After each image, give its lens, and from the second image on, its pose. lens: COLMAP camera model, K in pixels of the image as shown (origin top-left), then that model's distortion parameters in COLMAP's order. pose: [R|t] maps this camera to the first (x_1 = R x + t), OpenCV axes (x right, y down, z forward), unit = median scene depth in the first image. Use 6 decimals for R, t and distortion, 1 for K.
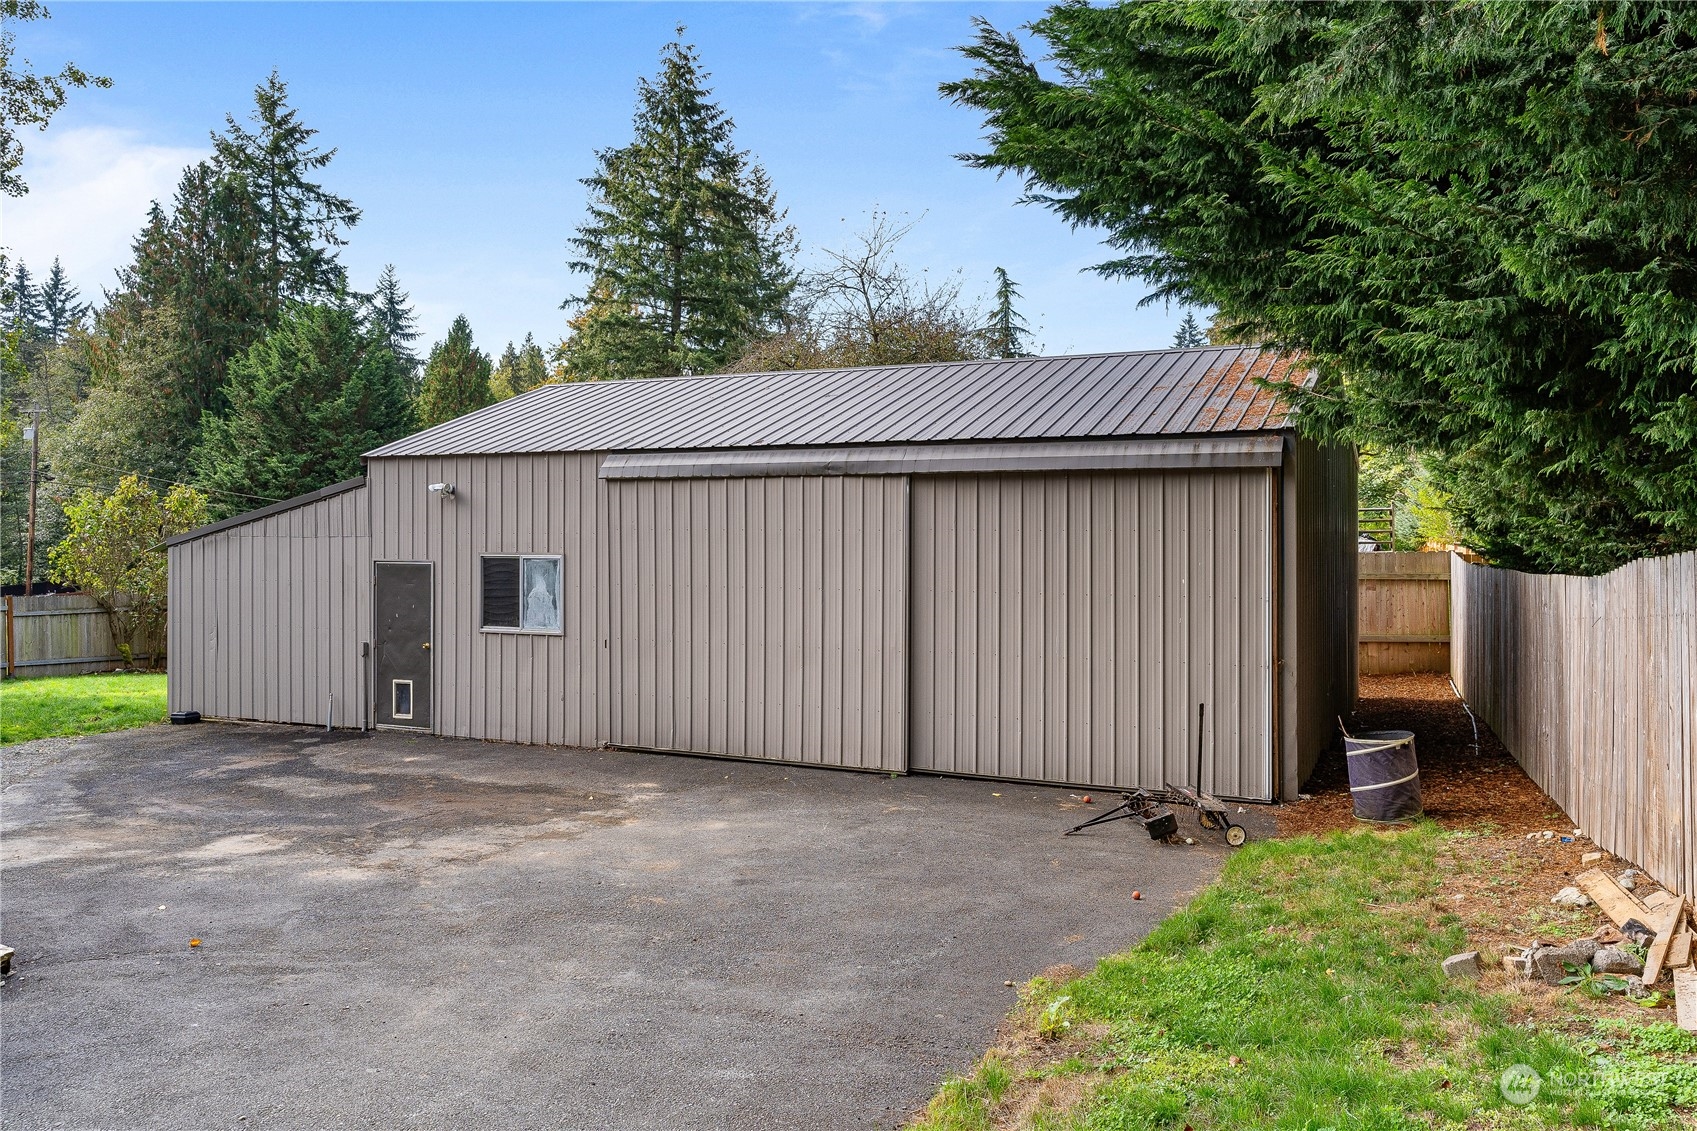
lens RADIAL K [[1304.5, 0, 851.3], [0, 1304.5, 554.4], [0, 0, 1]] dist [-0.000738, 0.007099]
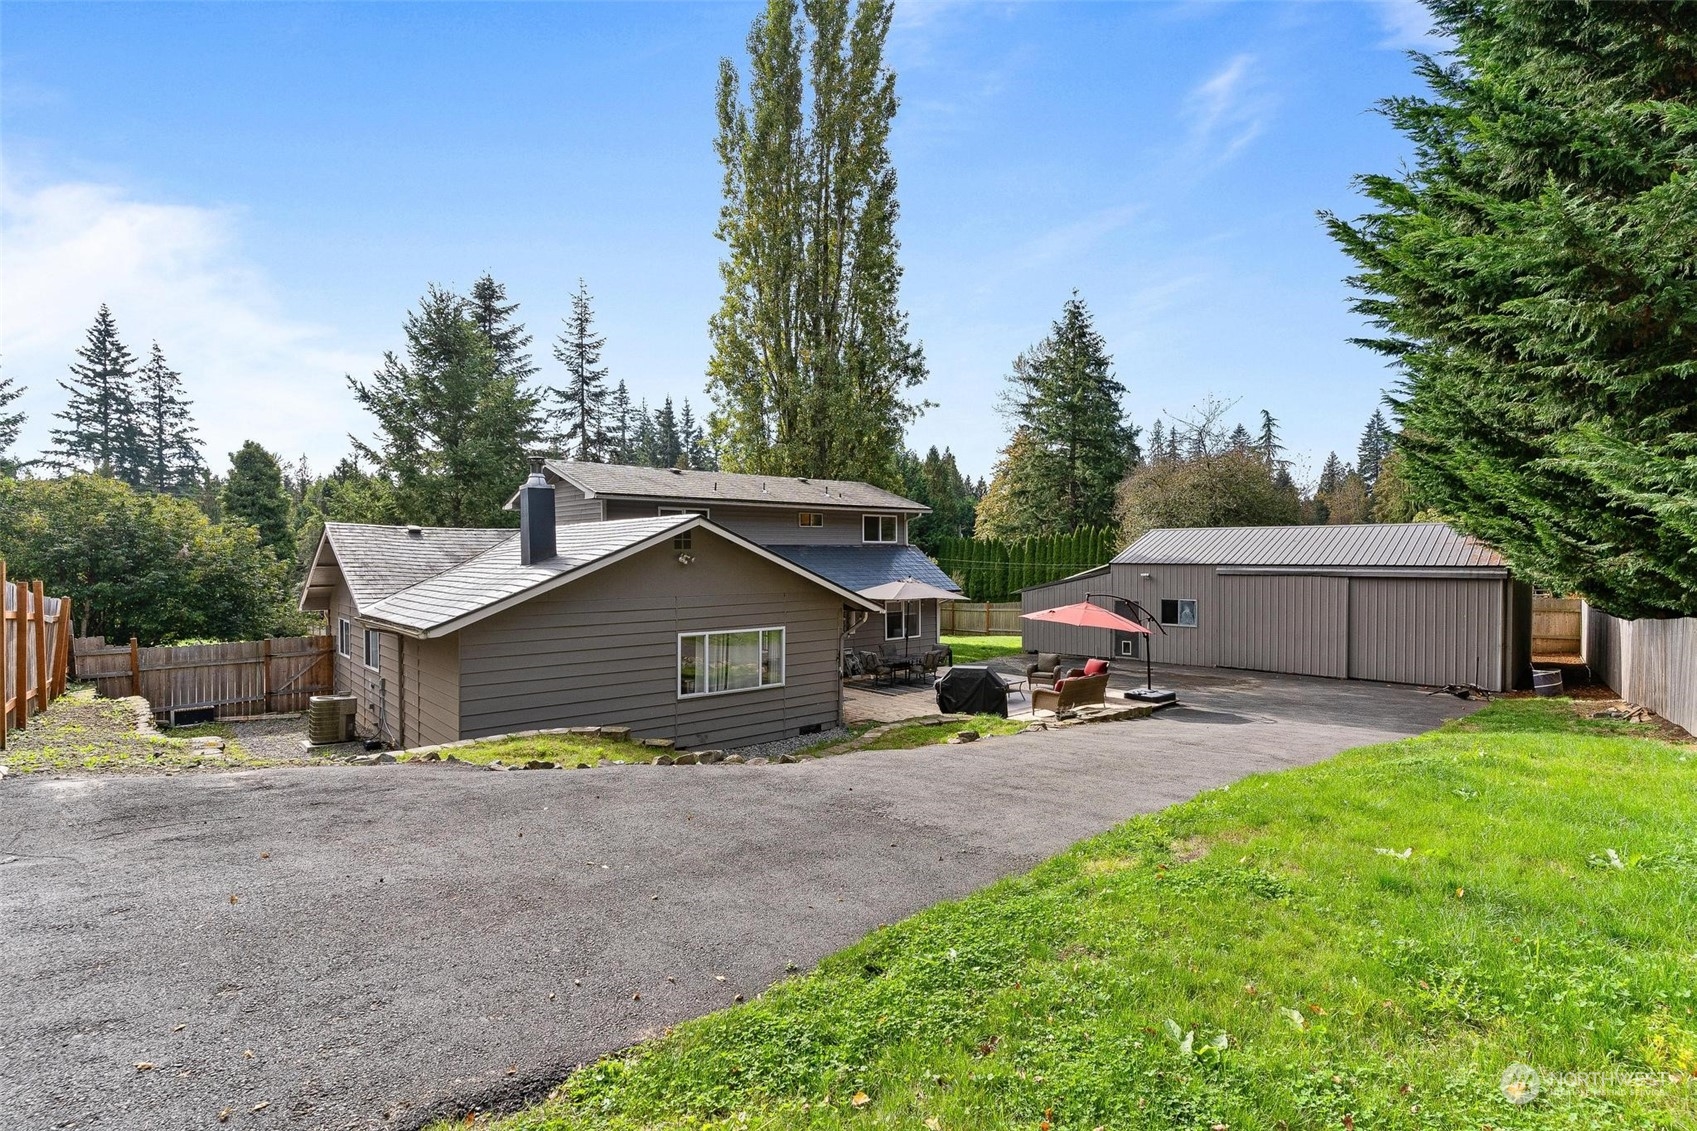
lens RADIAL K [[823.4, 0, 840.9], [0, 823.4, 576.1], [0, 0, 1]] dist [0.013574, -0.002342]
pose [[0.952938, 0.005908, -0.303108, -0.315457], [-0.002520, 0.999930, 0.011567, -0.053331], [0.303155, -0.010259, 0.952886, -0.732613]]
